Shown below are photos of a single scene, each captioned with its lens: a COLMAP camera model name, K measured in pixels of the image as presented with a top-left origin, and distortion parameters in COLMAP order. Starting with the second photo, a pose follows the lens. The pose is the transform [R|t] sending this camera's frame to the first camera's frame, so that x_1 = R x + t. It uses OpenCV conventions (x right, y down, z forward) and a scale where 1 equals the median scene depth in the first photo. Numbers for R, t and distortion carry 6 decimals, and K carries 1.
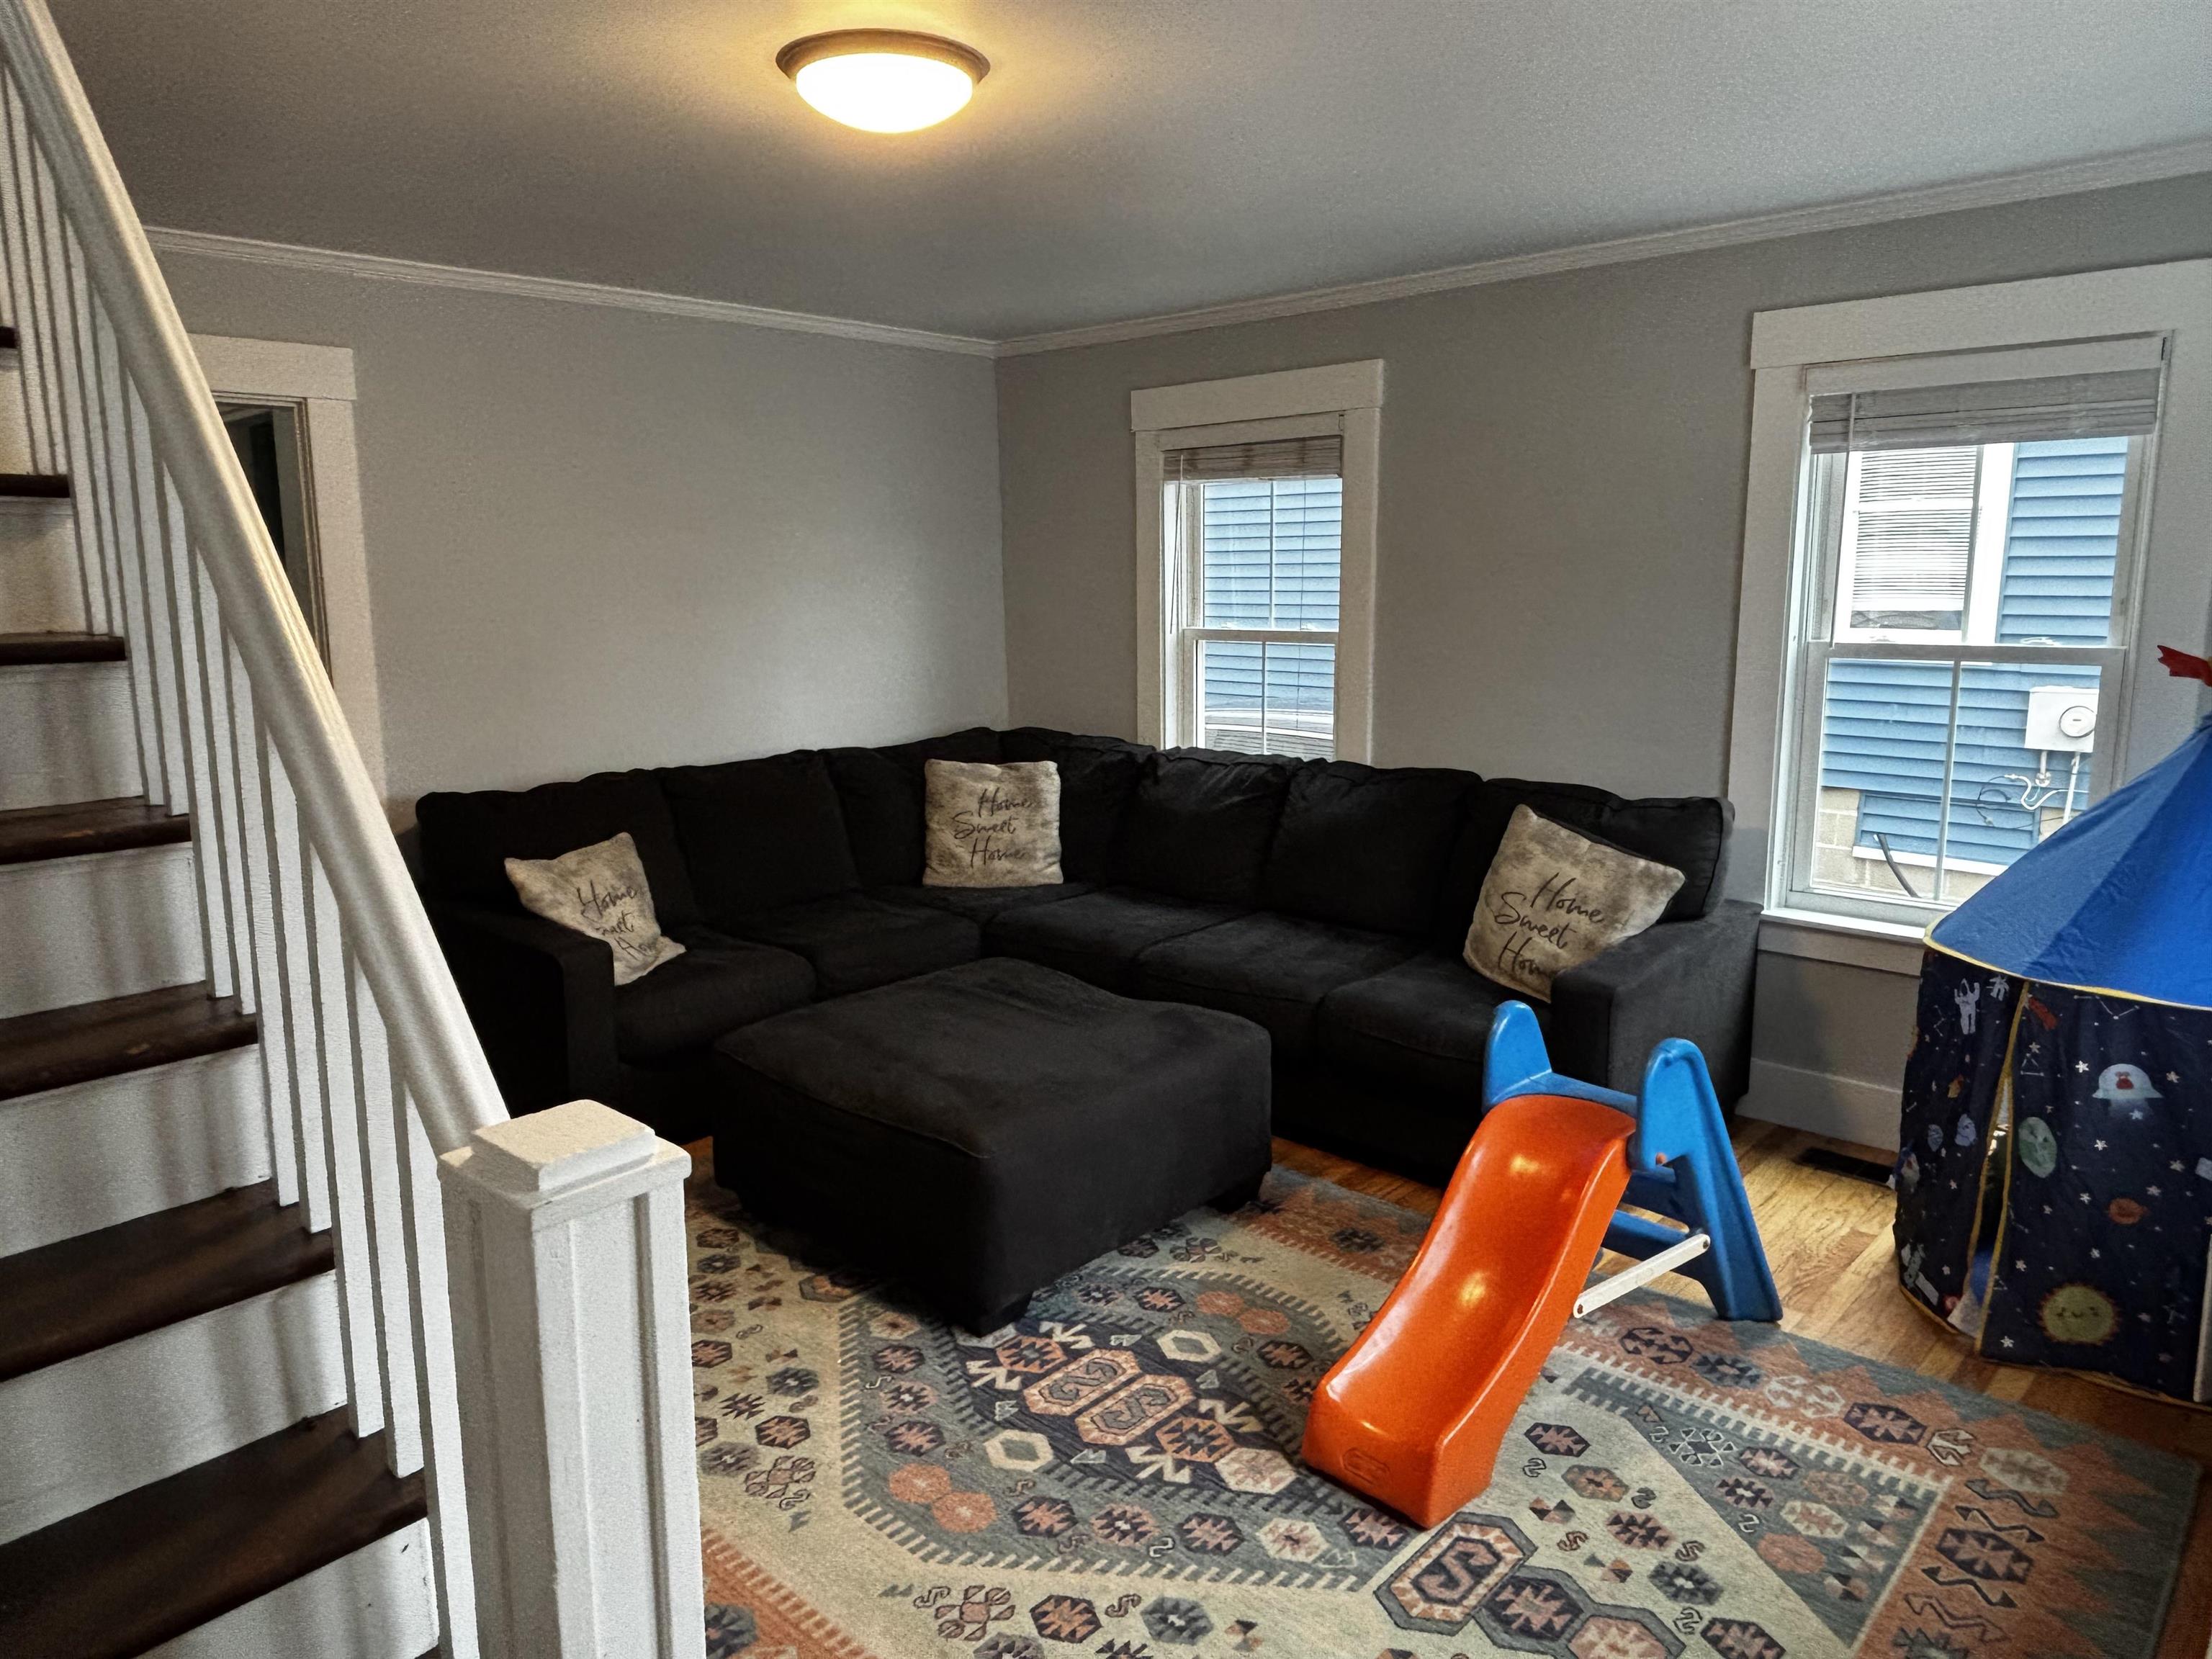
lens RADIAL K [[1447.5, 0, 1068.5], [0, 1447.5, 842.4], [0, 0, 1]] dist [0.019775, -0.035991]
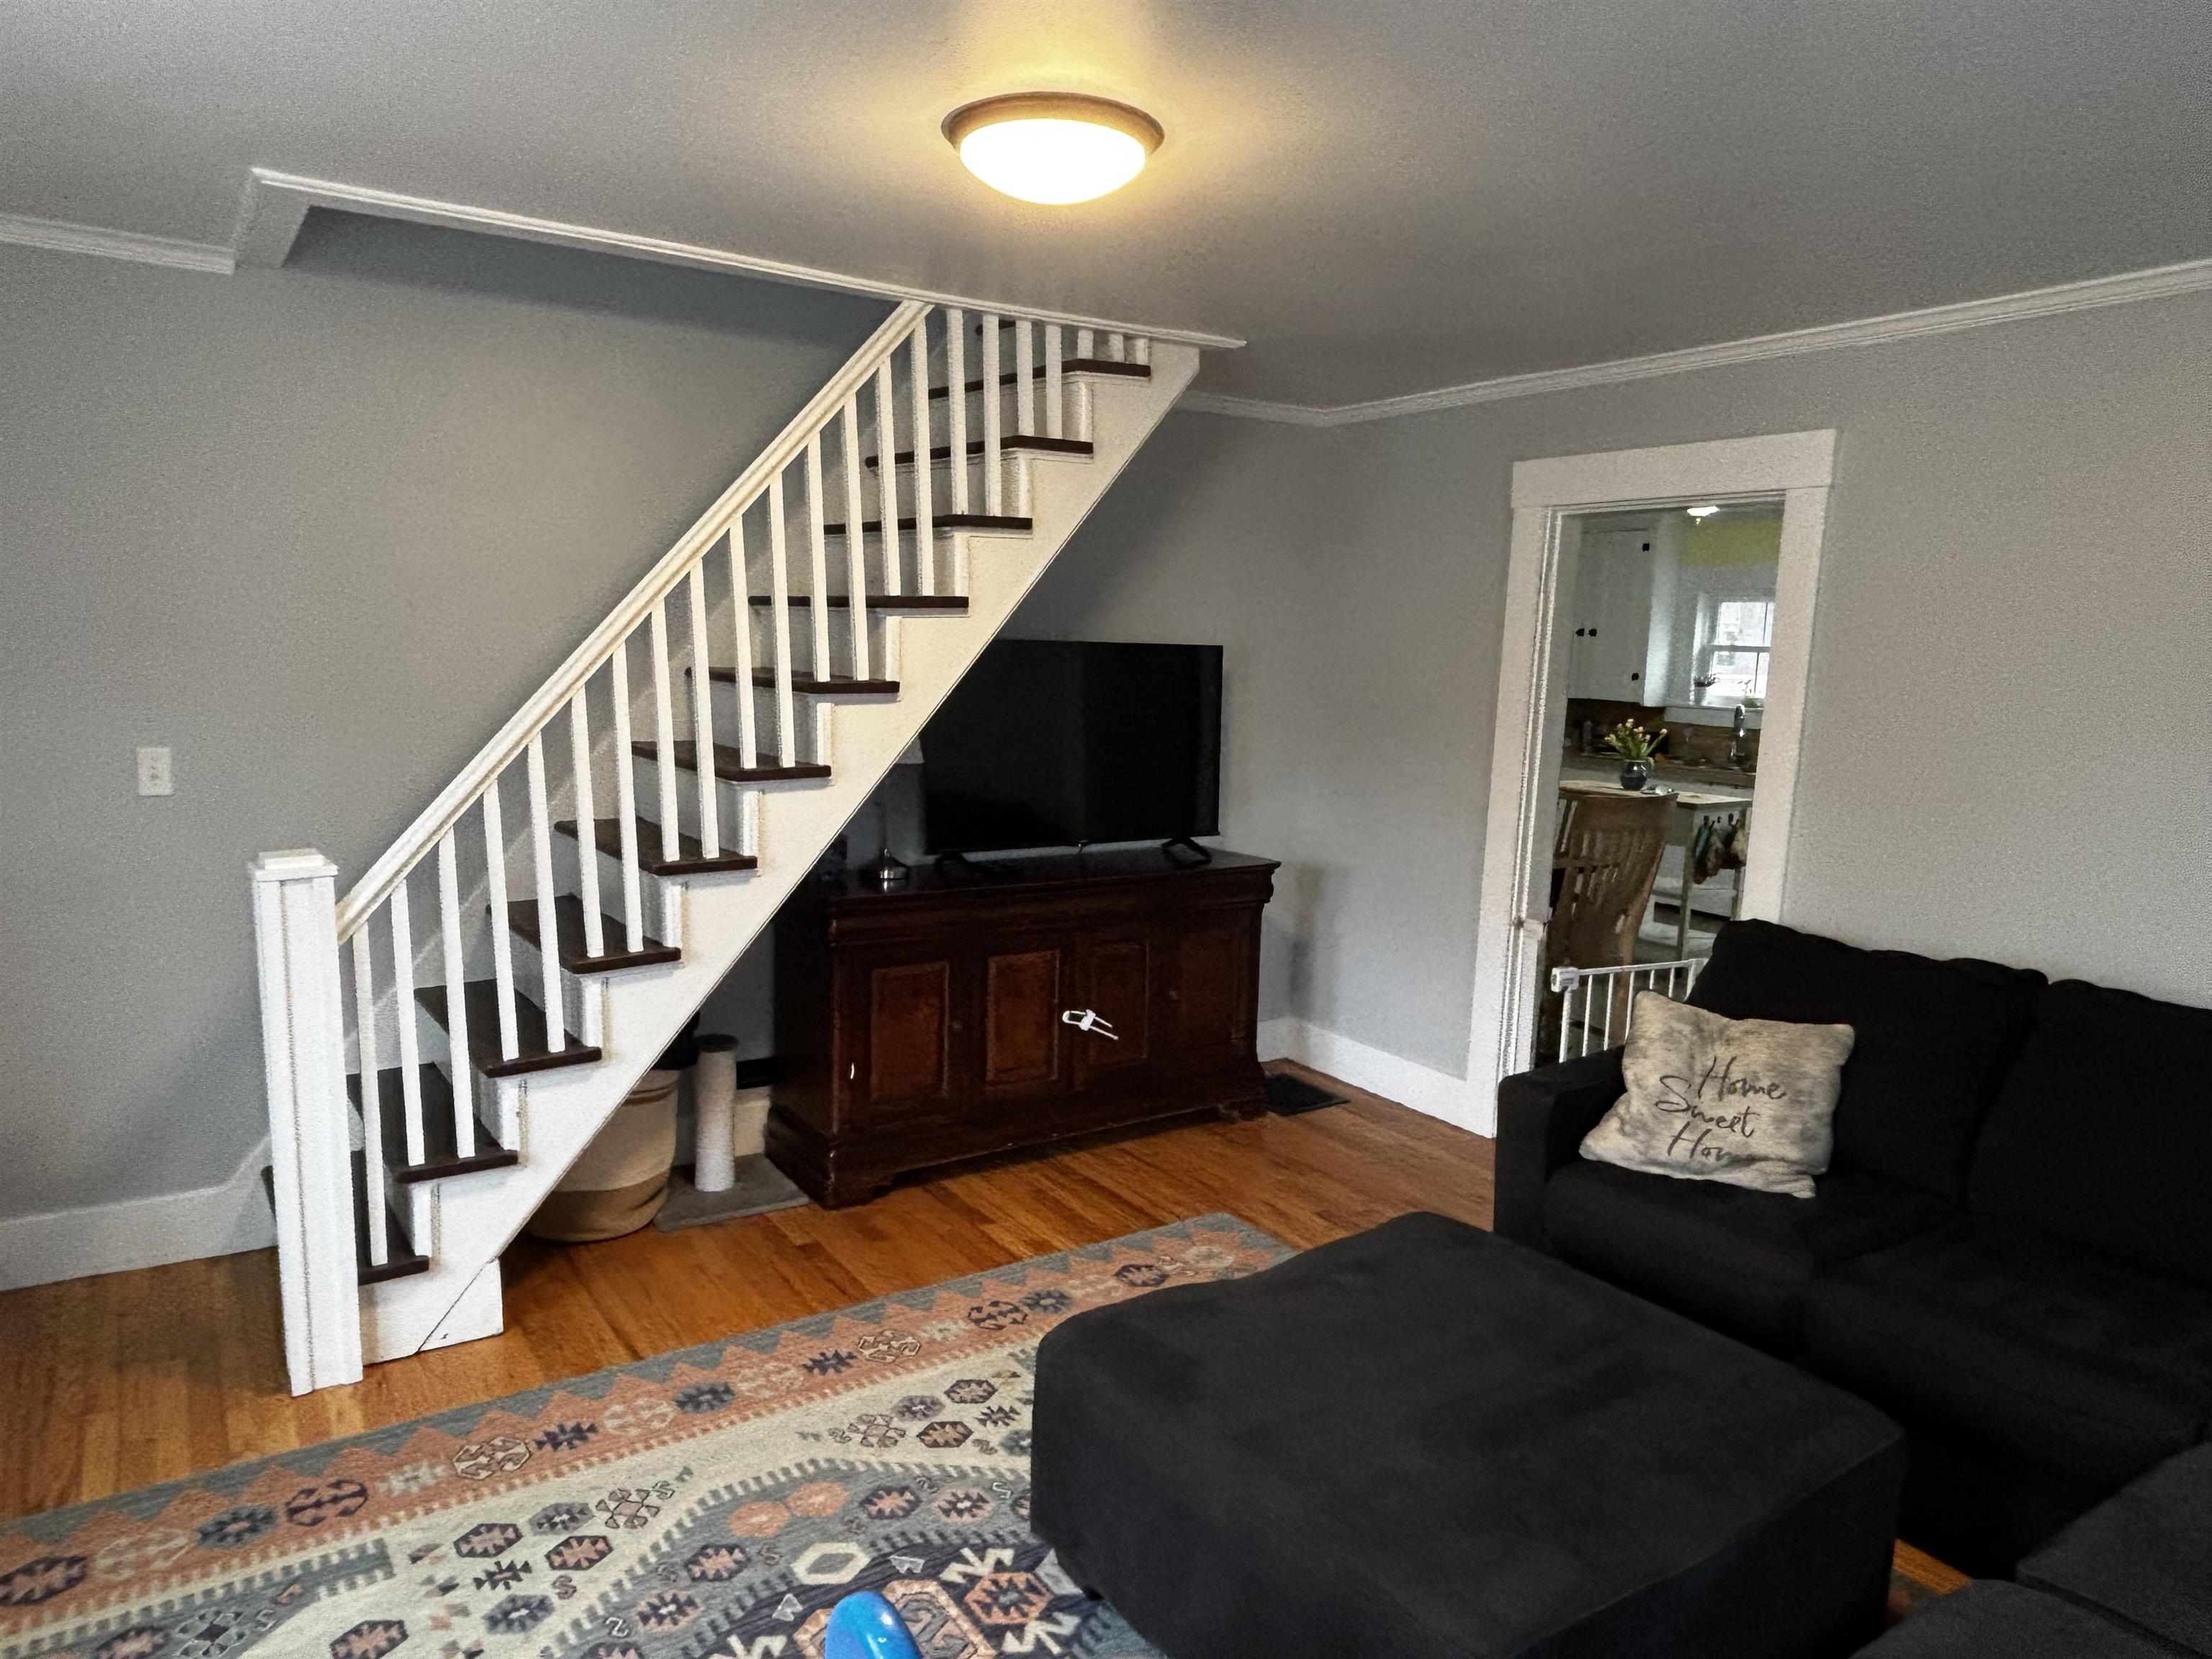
lens RADIAL K [[1447.5, 0, 1109.2], [0, 1447.5, 817.9], [0, 0, 1]] dist [0.019775, -0.035991]
pose [[-0.208245, 0.121747, -0.970470, 0.759103], [-0.207799, 0.964063, 0.165533, -0.241240], [0.955748, 0.236134, -0.175462, 1.164444]]
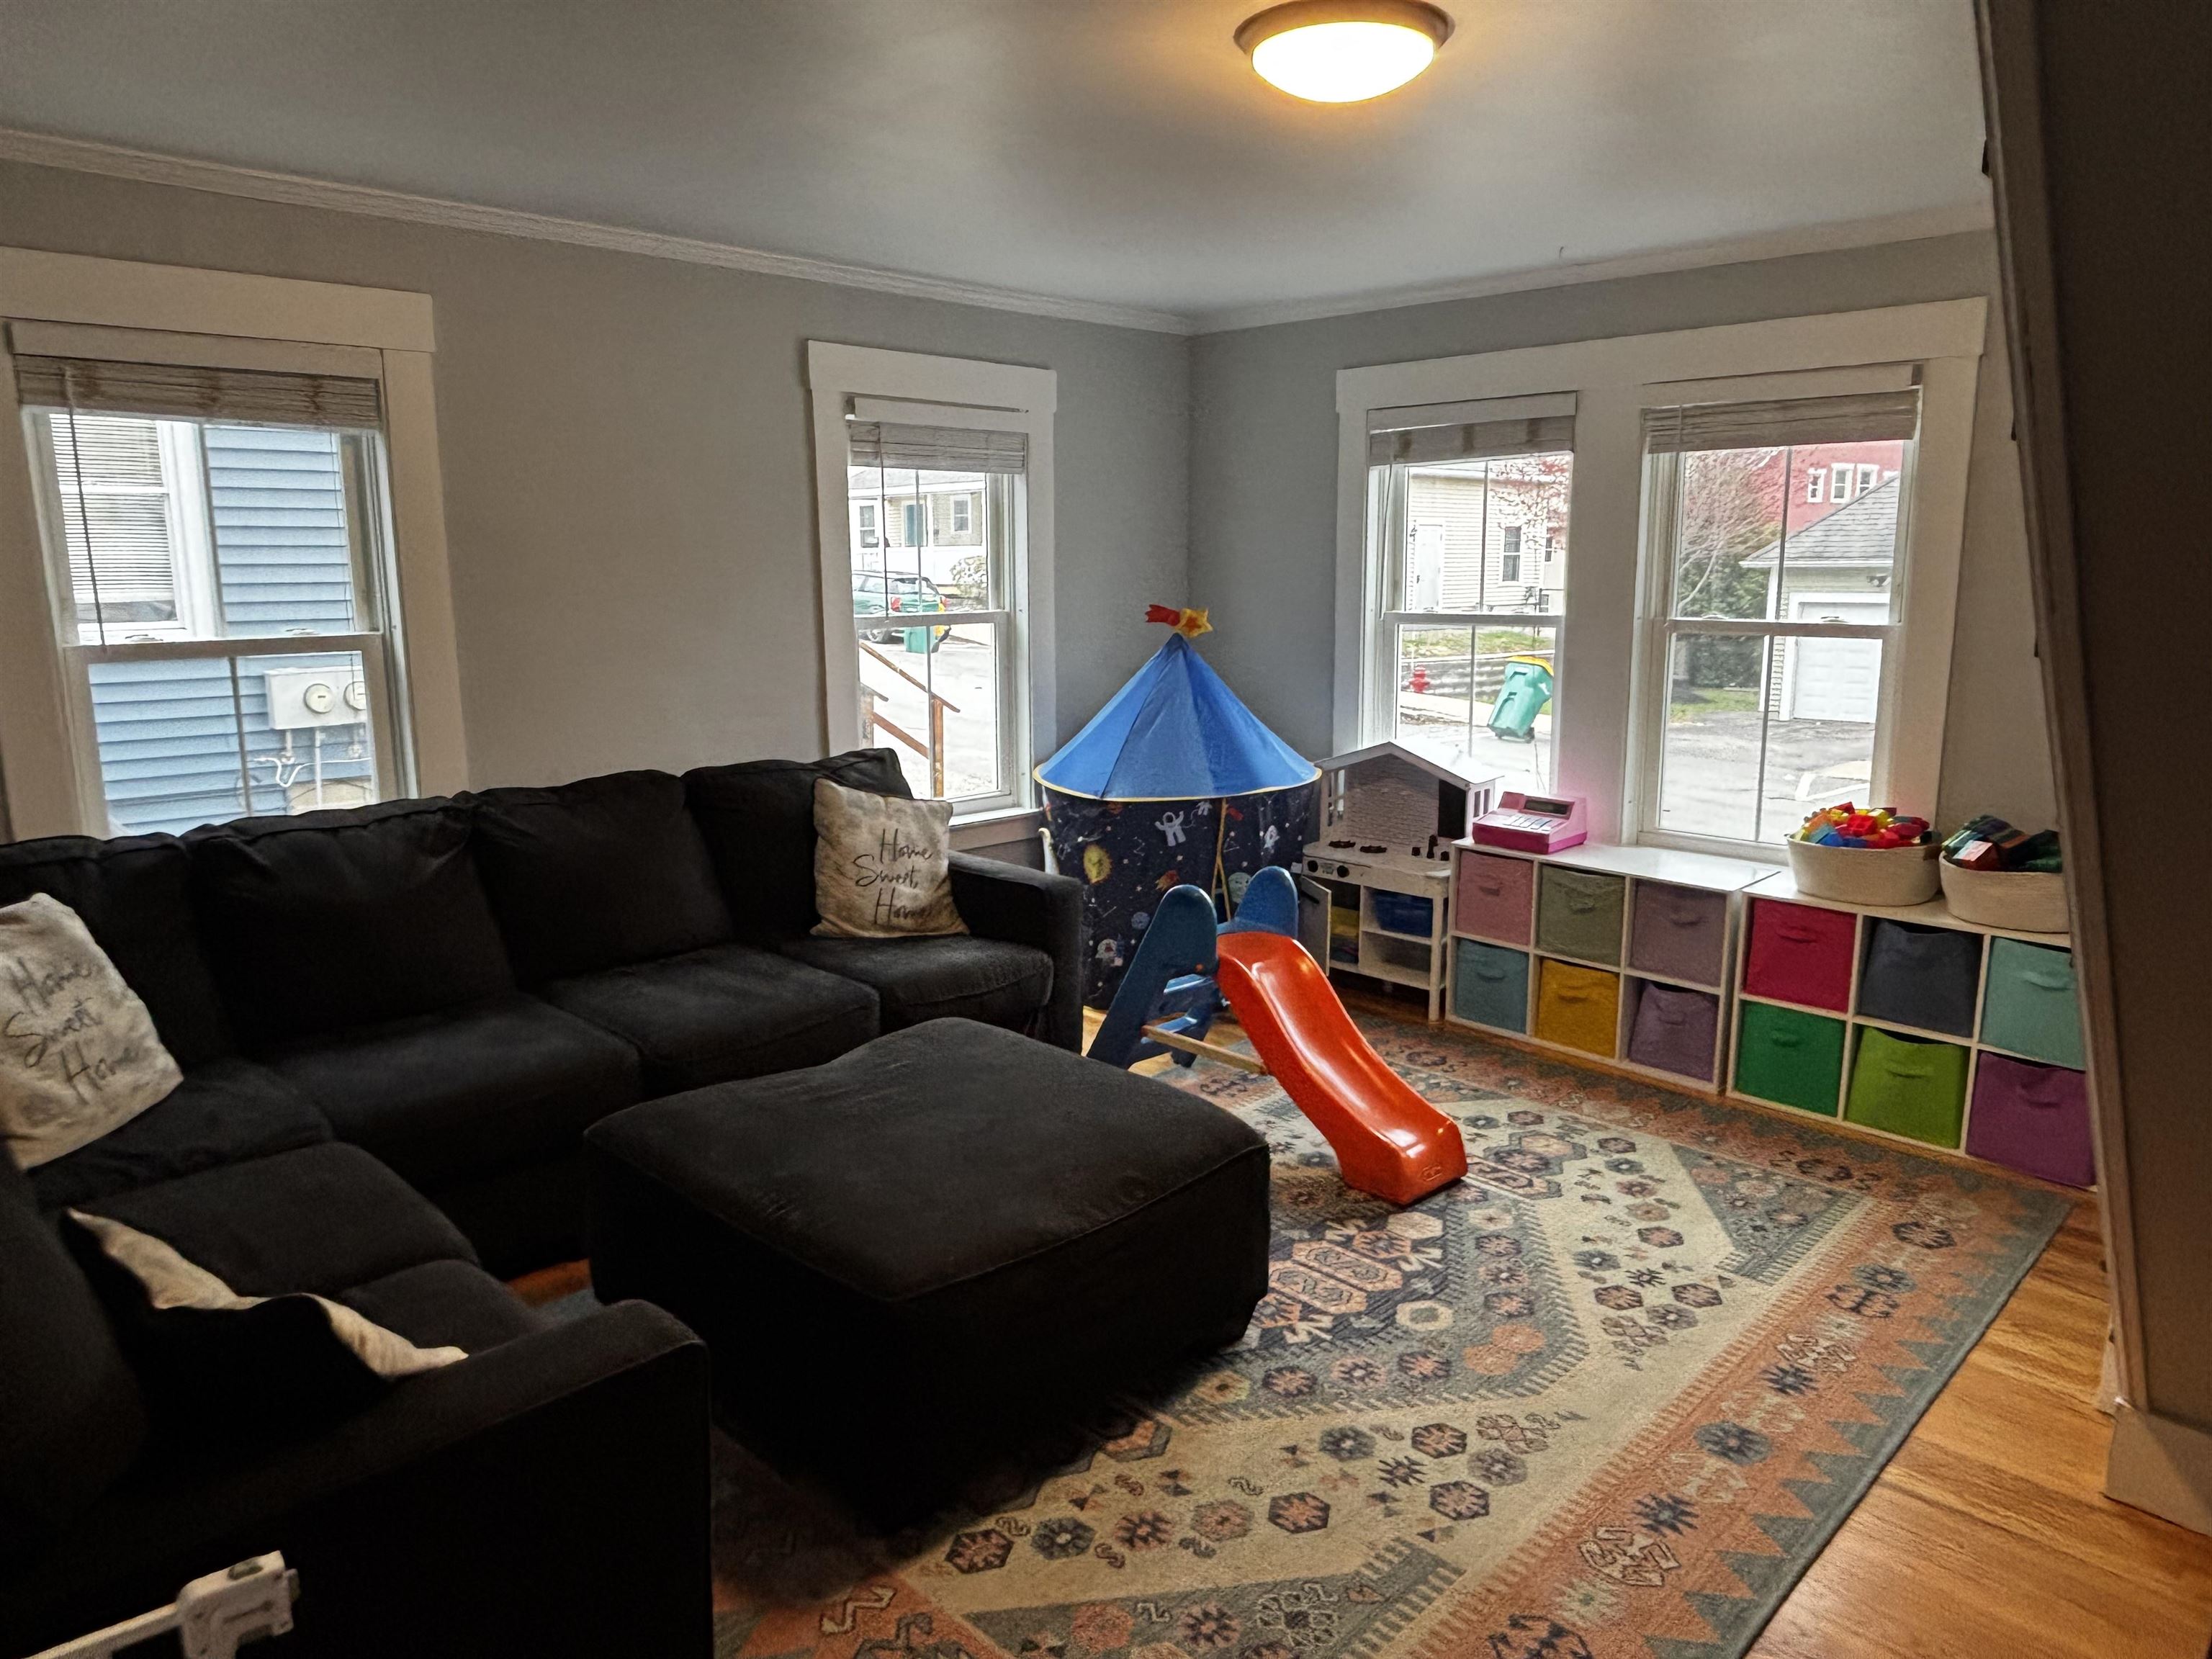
lens RADIAL K [[1447.5, 0, 1097.5], [0, 1447.5, 834.9], [0, 0, 1]] dist [0.019775, -0.035991]
pose [[0.020593, -0.183265, 0.982848, -1.052059], [0.181890, 0.967338, 0.176561, -0.195123], [-0.983103, 0.175135, 0.053255, 1.069581]]
